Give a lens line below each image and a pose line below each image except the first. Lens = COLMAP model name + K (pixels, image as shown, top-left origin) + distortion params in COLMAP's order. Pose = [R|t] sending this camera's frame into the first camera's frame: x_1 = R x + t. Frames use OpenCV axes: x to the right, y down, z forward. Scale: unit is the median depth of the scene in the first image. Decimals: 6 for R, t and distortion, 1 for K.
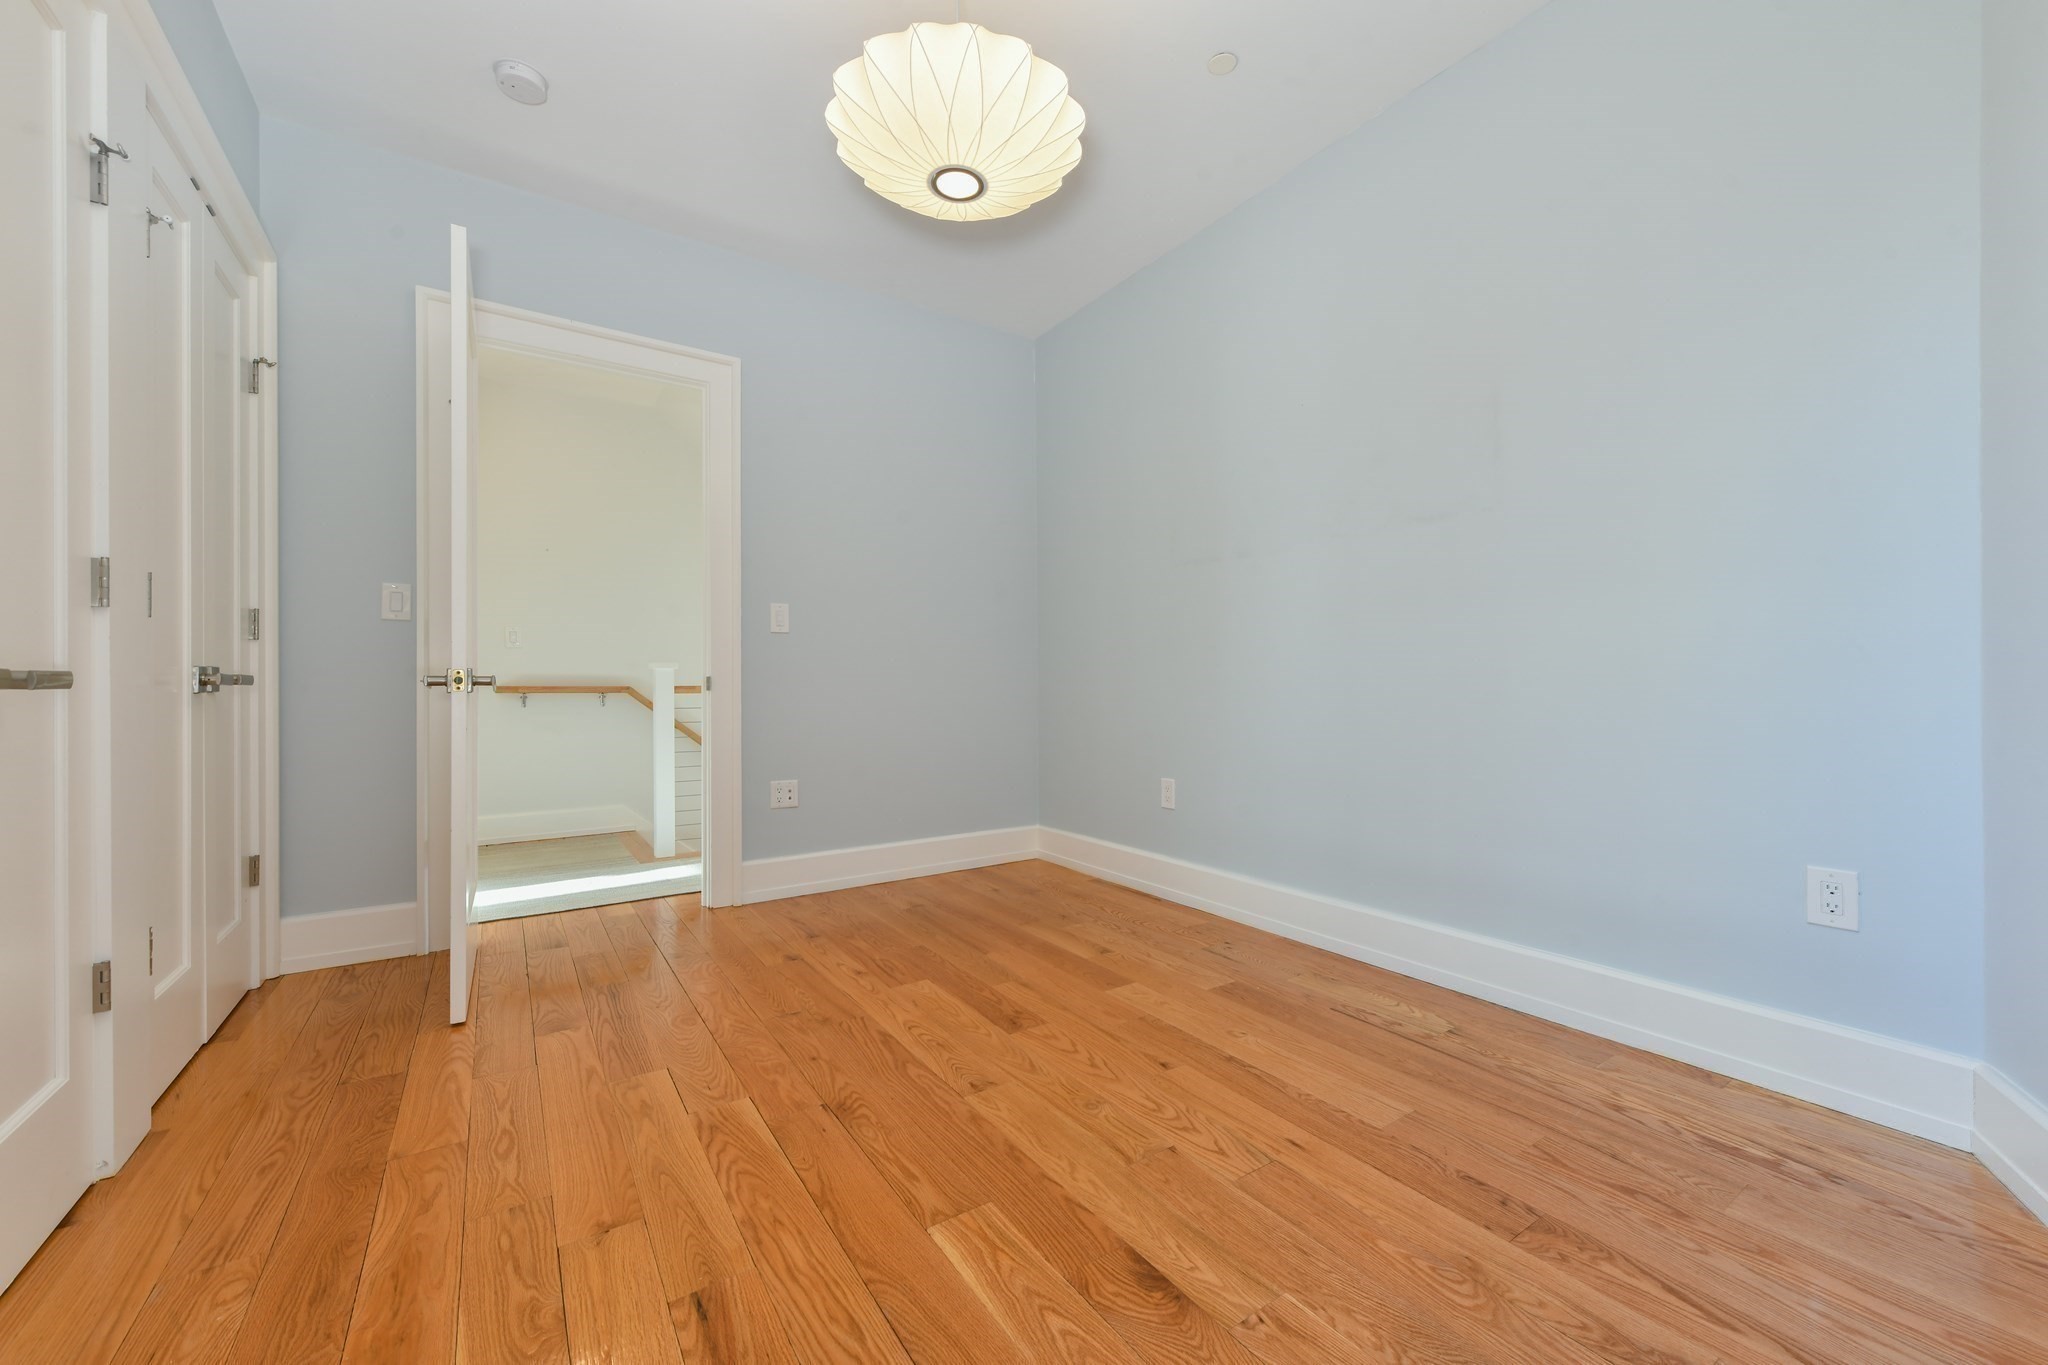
lens RADIAL K [[804.0, 0, 1022.2], [0, 804.0, 685.6], [0, 0, 1]] dist [0.006347, -0.000224]
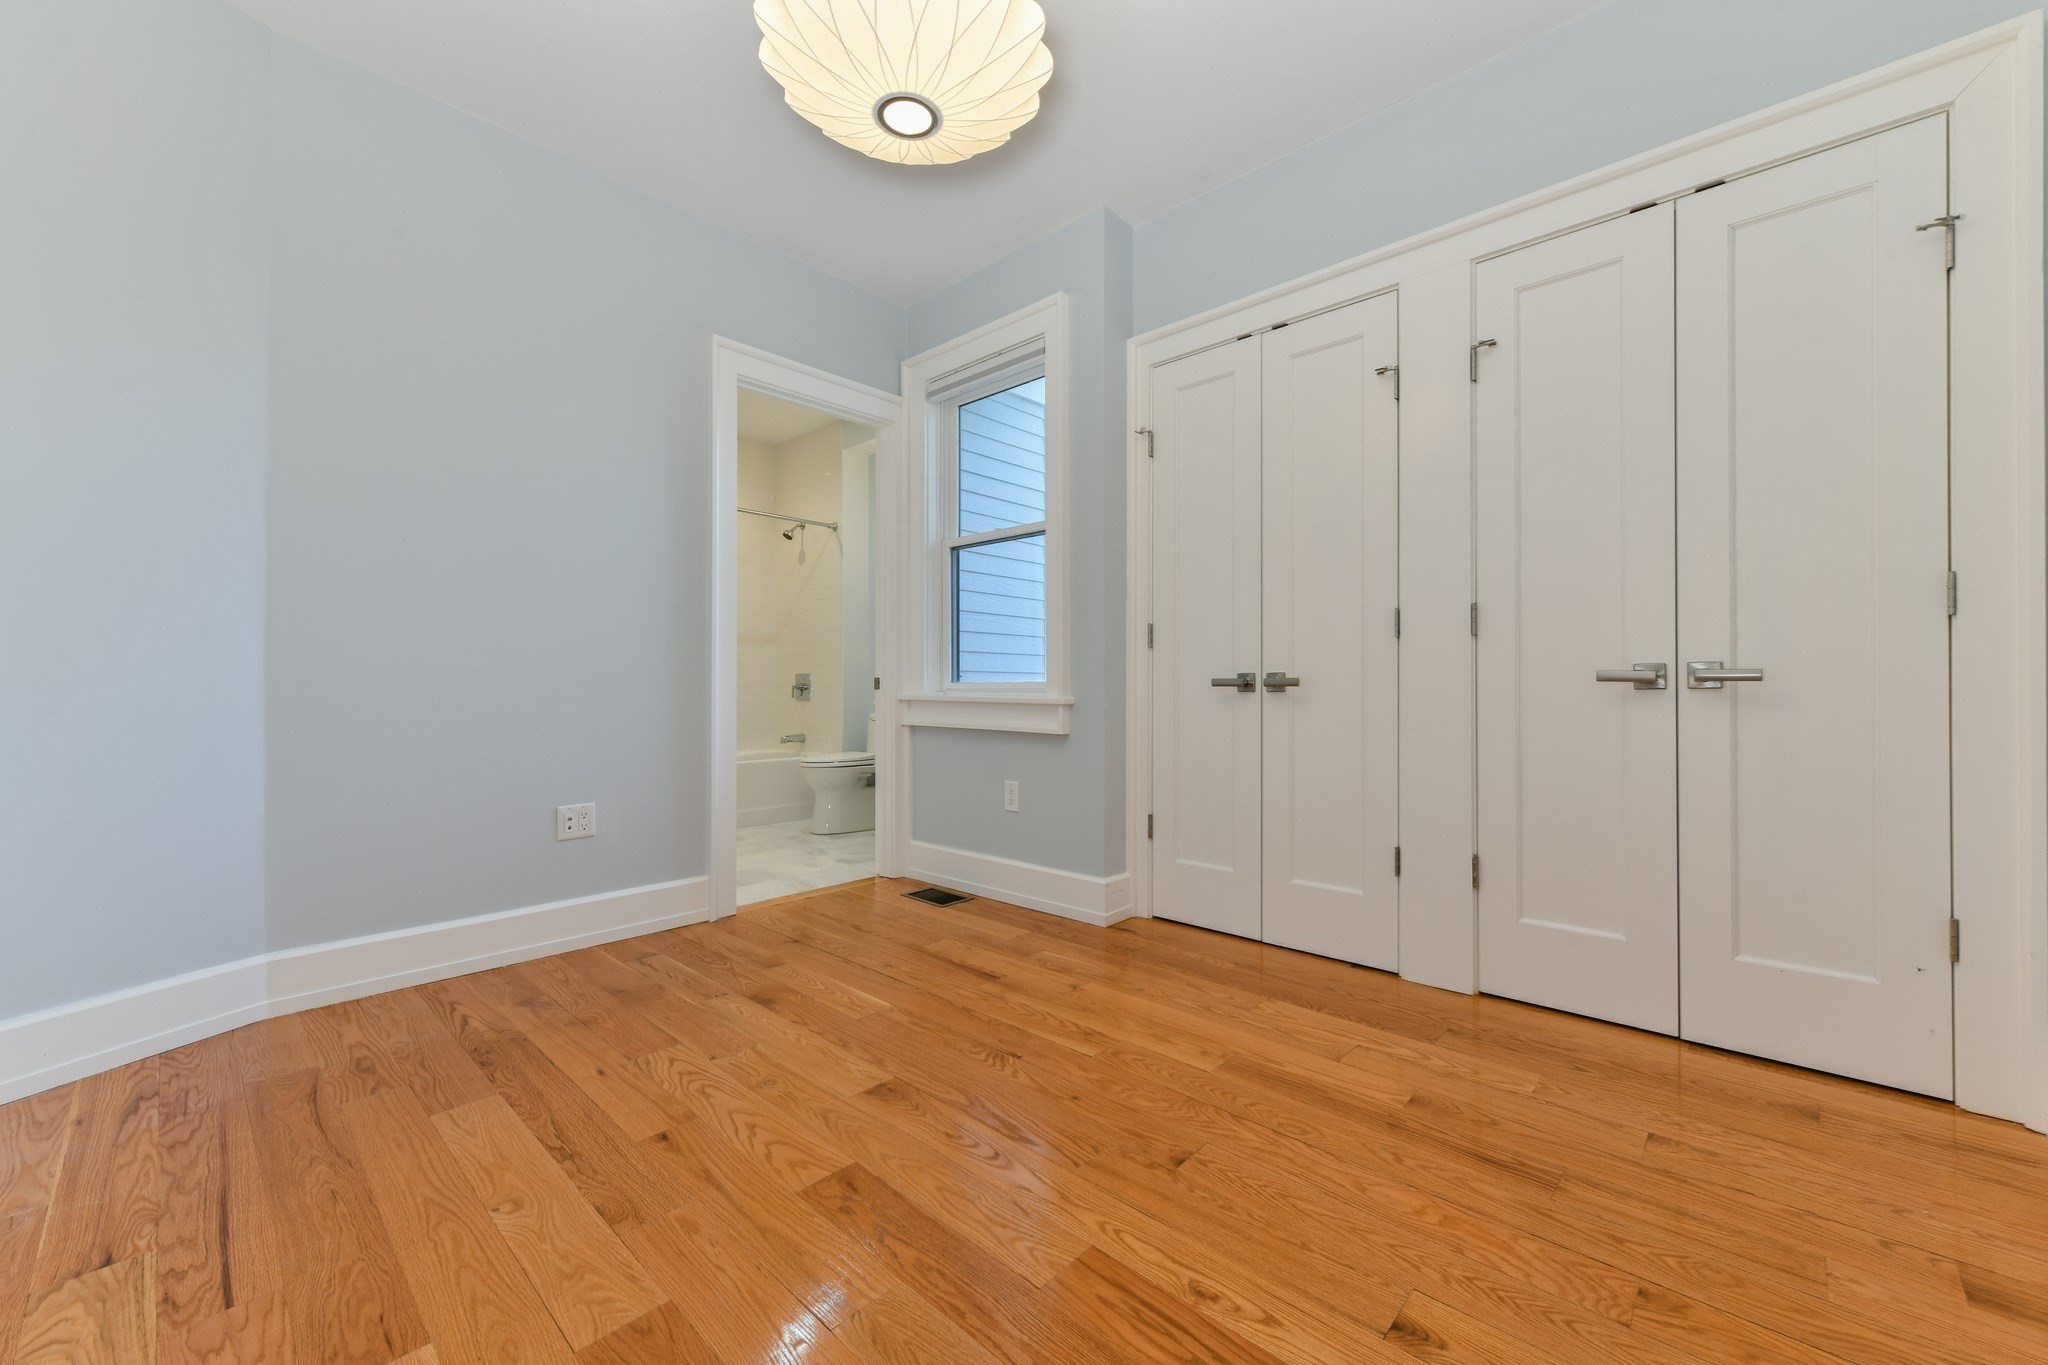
lens RADIAL K [[804.0, 0, 1025.6], [0, 804.0, 683.2], [0, 0, 1]] dist [0.006347, -0.000224]
pose [[-0.972464, 0.006225, -0.232972, 0.002238], [0.006849, 0.999975, -0.001869, 0.001382], [0.232955, -0.003413, -0.972482, 1.914990]]
